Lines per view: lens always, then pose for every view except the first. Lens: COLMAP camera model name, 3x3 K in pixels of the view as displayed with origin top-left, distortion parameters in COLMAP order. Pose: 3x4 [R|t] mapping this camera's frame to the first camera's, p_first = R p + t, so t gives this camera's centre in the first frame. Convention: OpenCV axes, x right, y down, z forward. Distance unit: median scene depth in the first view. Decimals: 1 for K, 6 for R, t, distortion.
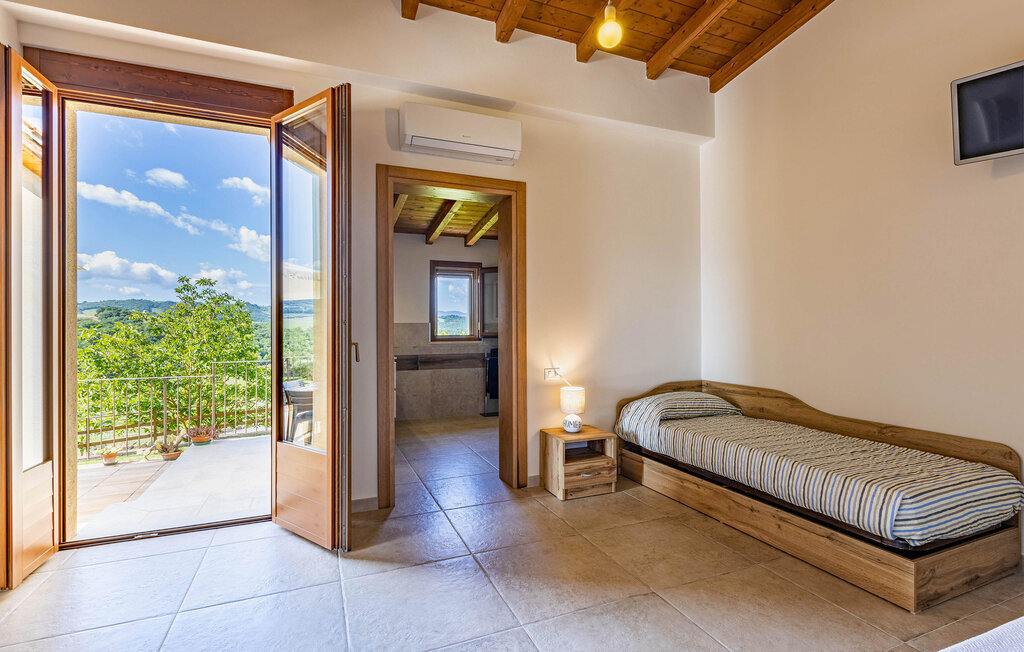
lens RADIAL K [[435.8, 0, 515.2], [0, 435.8, 326.2], [0, 0, 1]] dist [0.001667, 0.000070]
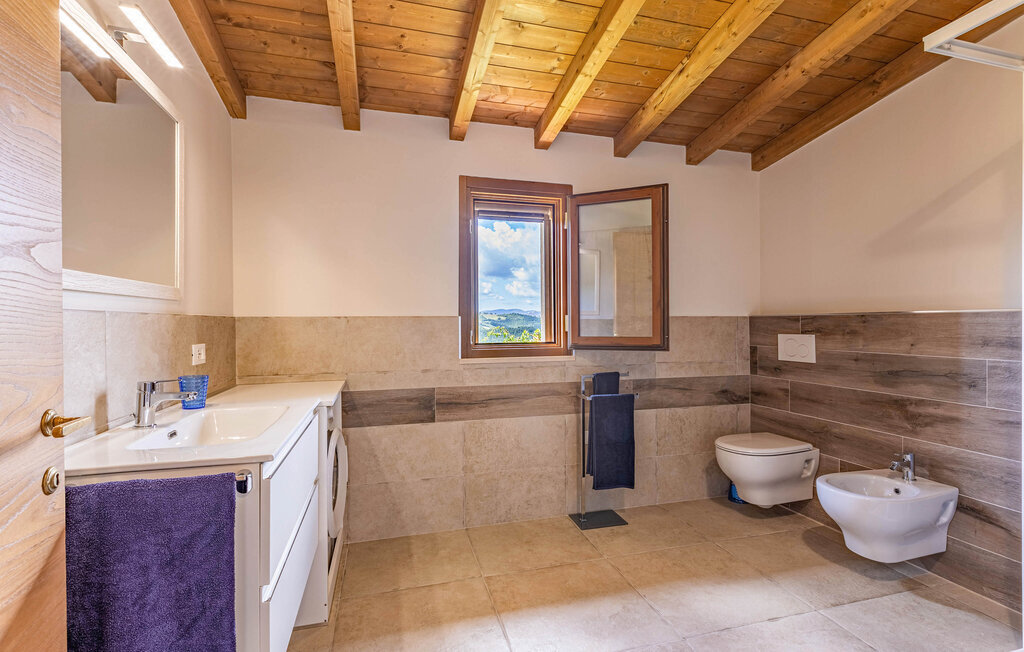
lens RADIAL K [[463.4, 0, 512.0], [0, 463.4, 326.0], [0, 0, 1]] dist [-0.056600, 0.023400]
pose [[0.989448, -0.005072, -0.144797, -0.127289], [0.005380, 0.999984, 0.001735, 0.002786], [0.144786, -0.002496, 0.989460, 0.934329]]
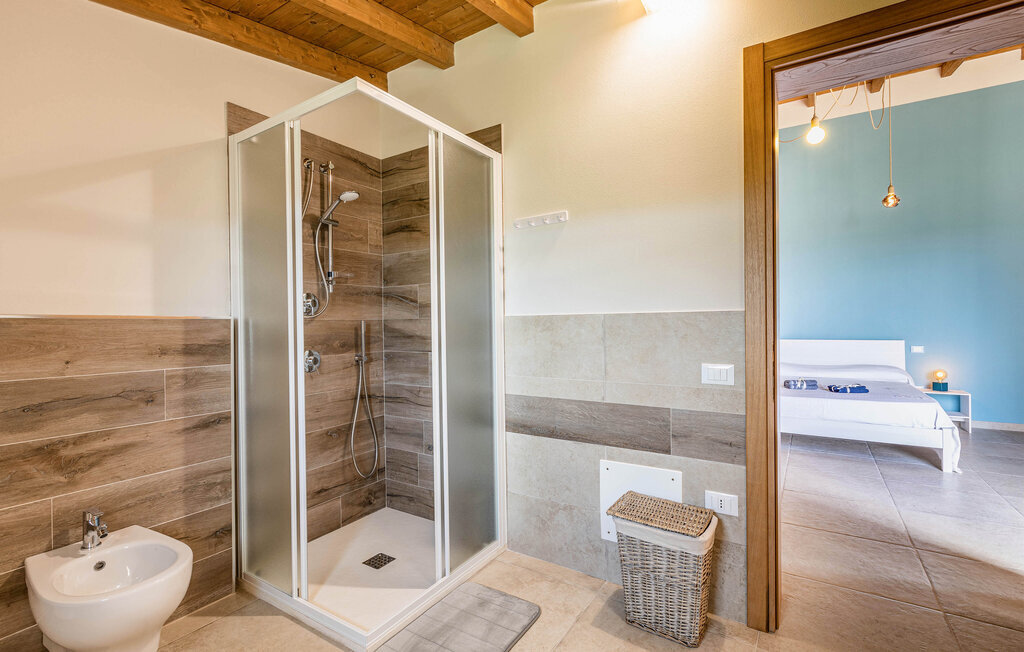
lens RADIAL K [[463.9, 0, 508.7], [0, 463.9, 324.6], [0, 0, 1]] dist [0.015483, -0.000019]
pose [[-0.518271, 0.000782, 0.855216, -0.322640], [0.011459, 0.999916, 0.006030, -0.003044], [-0.855140, 0.012925, -0.518236, 1.597152]]
